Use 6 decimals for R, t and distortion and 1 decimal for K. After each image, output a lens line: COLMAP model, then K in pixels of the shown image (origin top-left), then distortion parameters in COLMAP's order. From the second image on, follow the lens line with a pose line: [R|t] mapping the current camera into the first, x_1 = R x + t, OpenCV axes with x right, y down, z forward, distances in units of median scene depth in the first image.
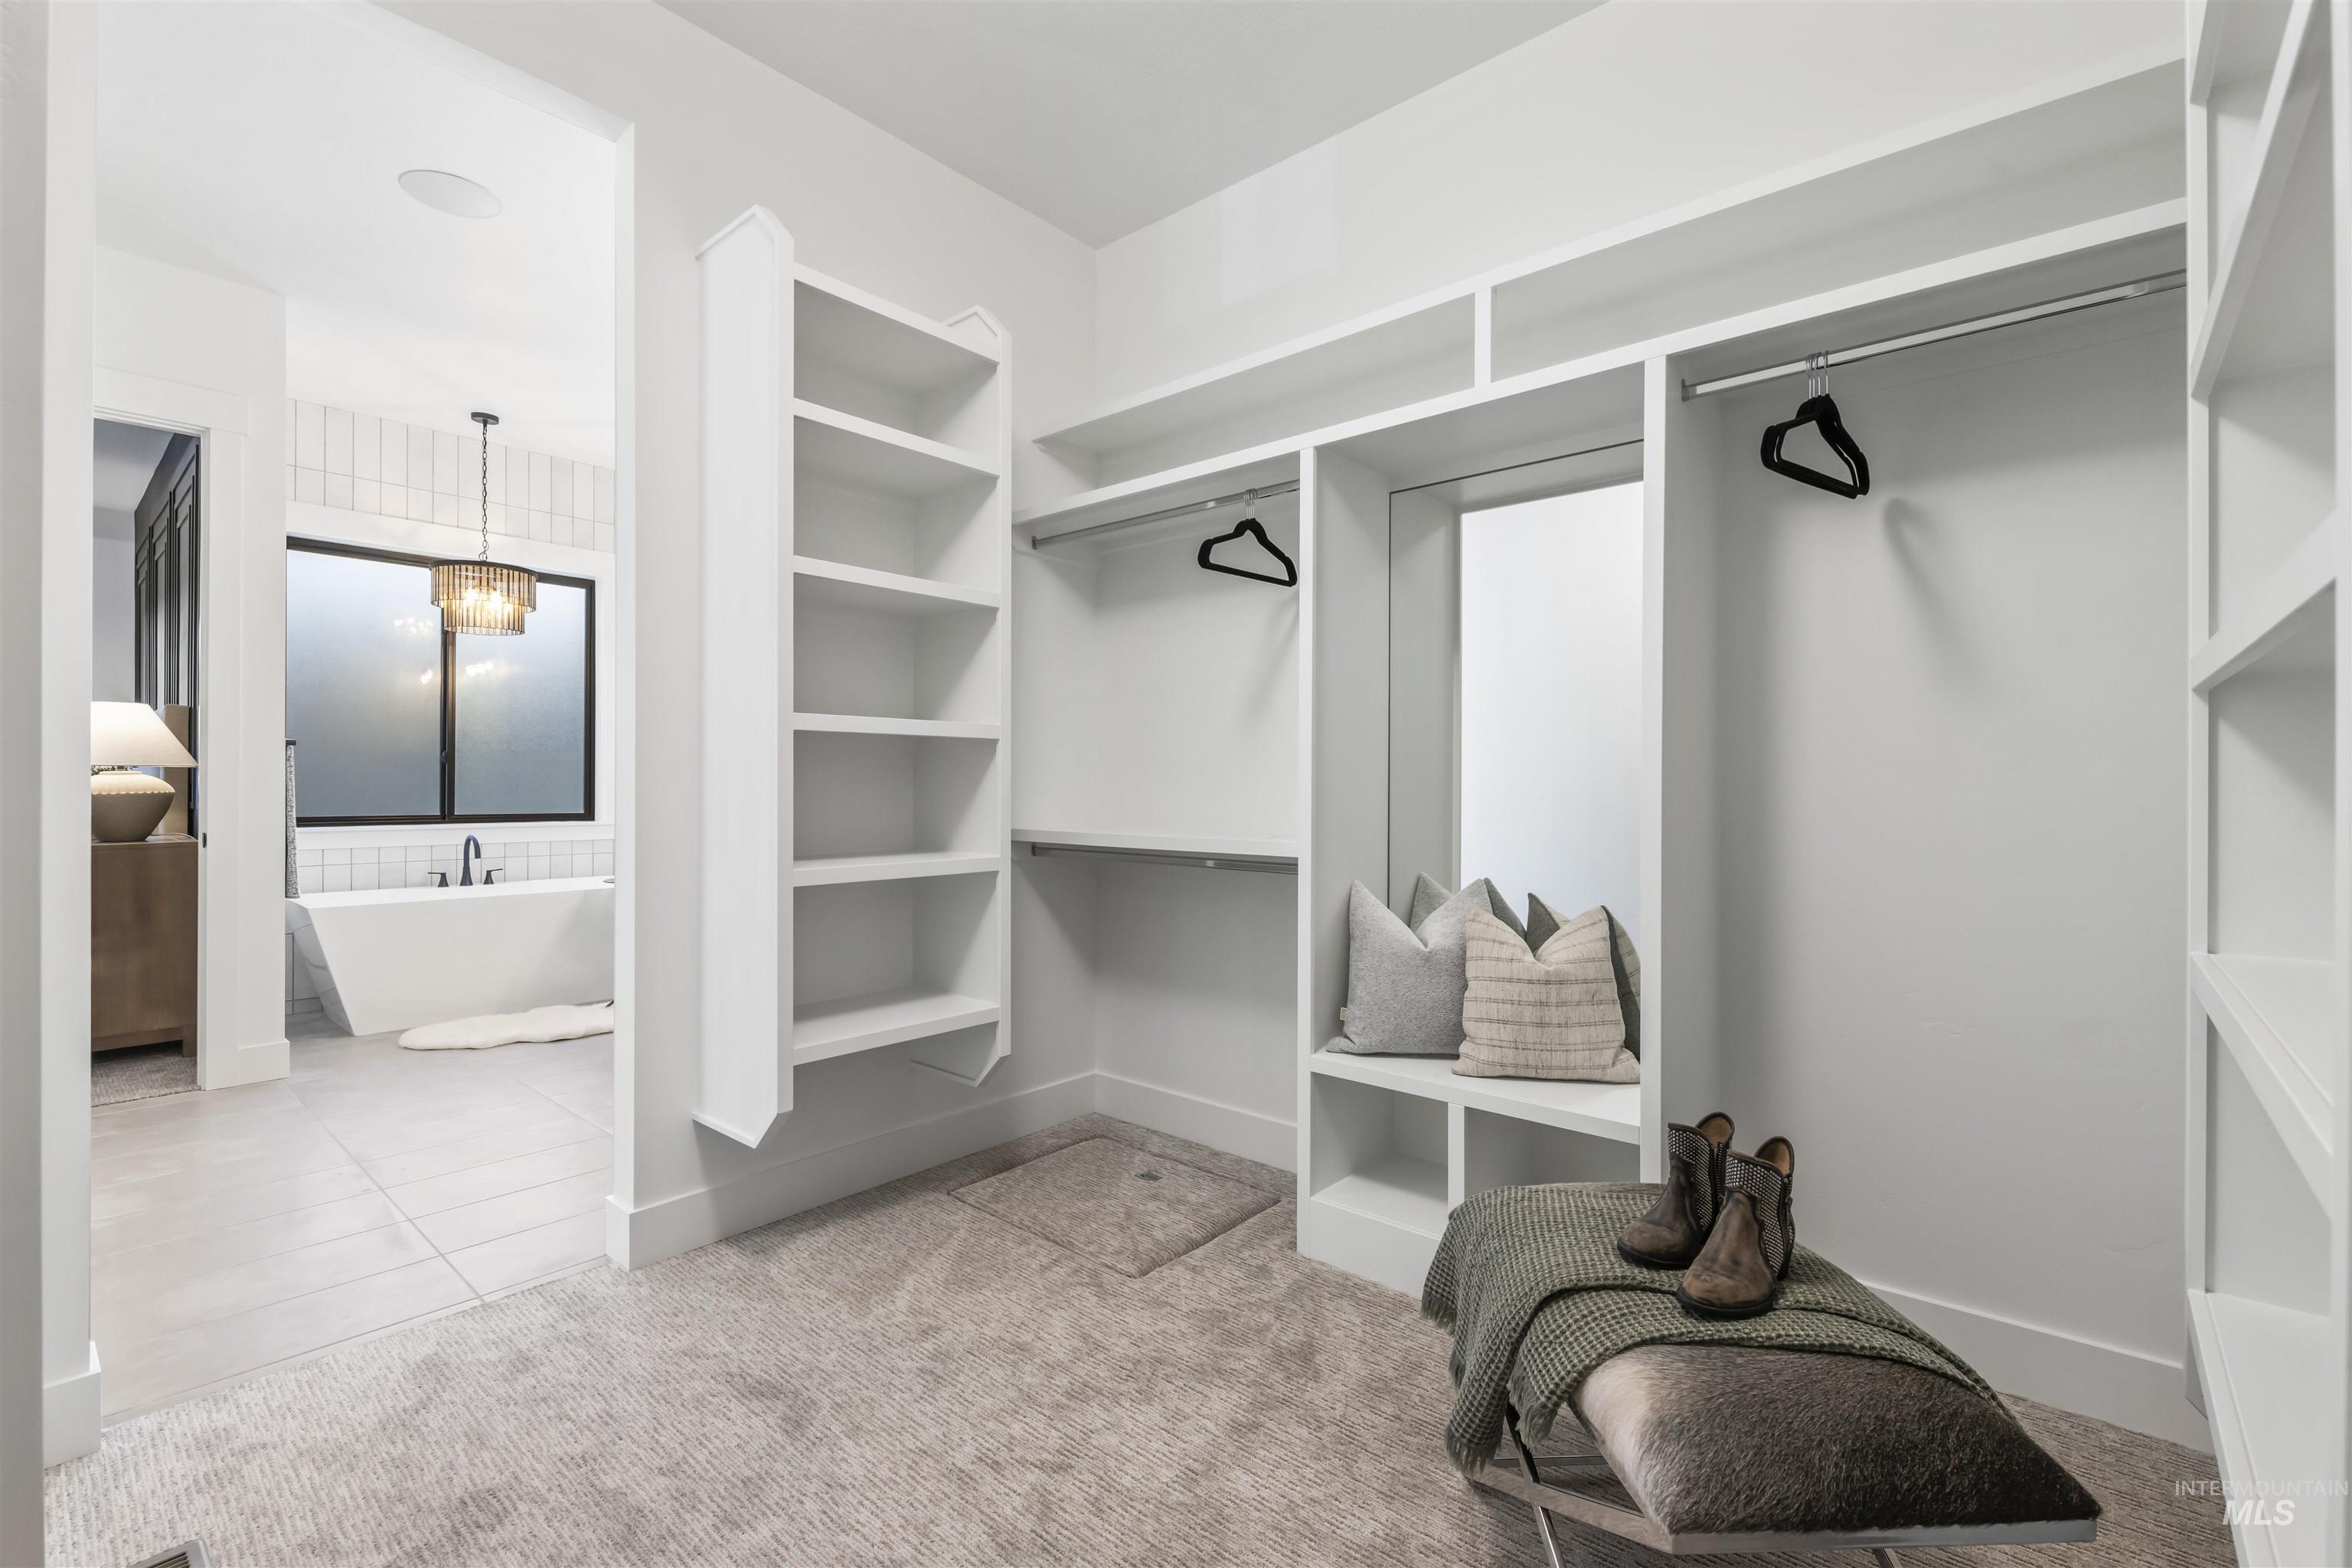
lens RADIAL K [[1014.0, 0, 1176.0], [0, 1014.0, 784.0], [0, 0, 1]] dist [0.004308, 0.000049]
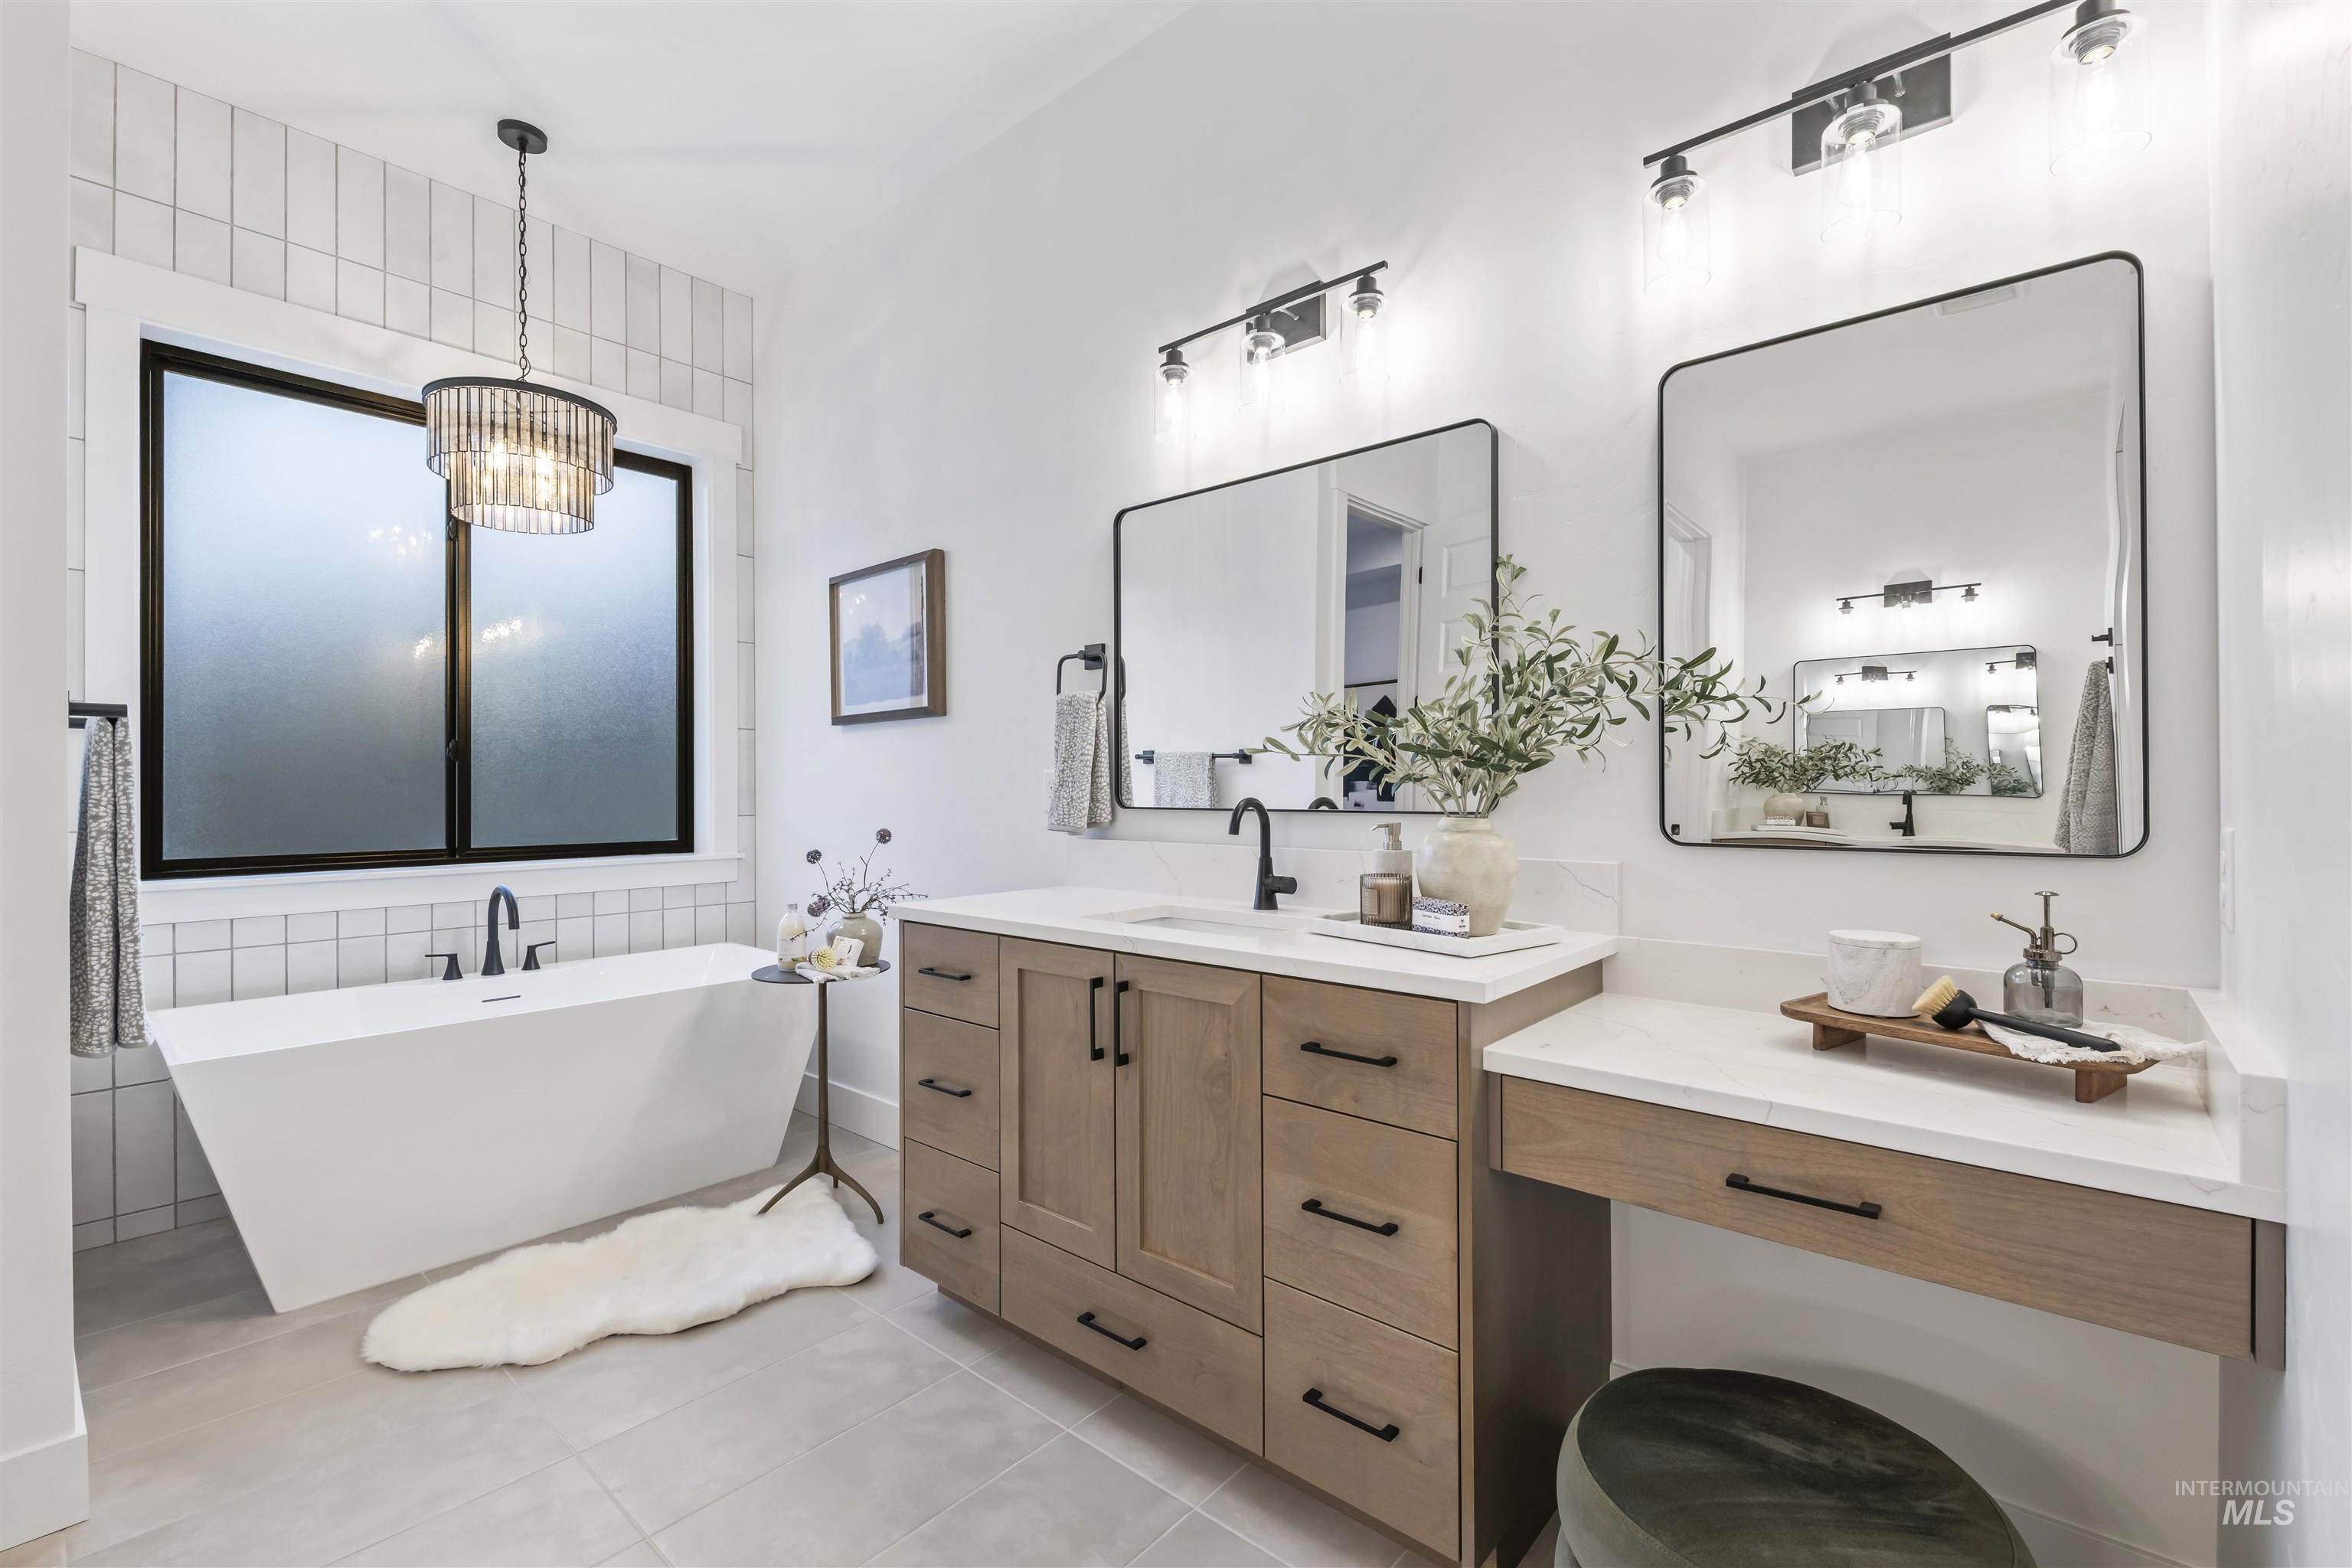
lens RADIAL K [[1003.7, 0, 1179.2], [0, 1003.7, 787.2], [0, 0, 1]] dist [0.000227, -0.000615]
pose [[0.999973, -0.006011, 0.004186, -0.317840], [0.006004, 0.999981, 0.001608, -0.003463], [-0.004196, -0.001583, 0.999990, 0.439334]]
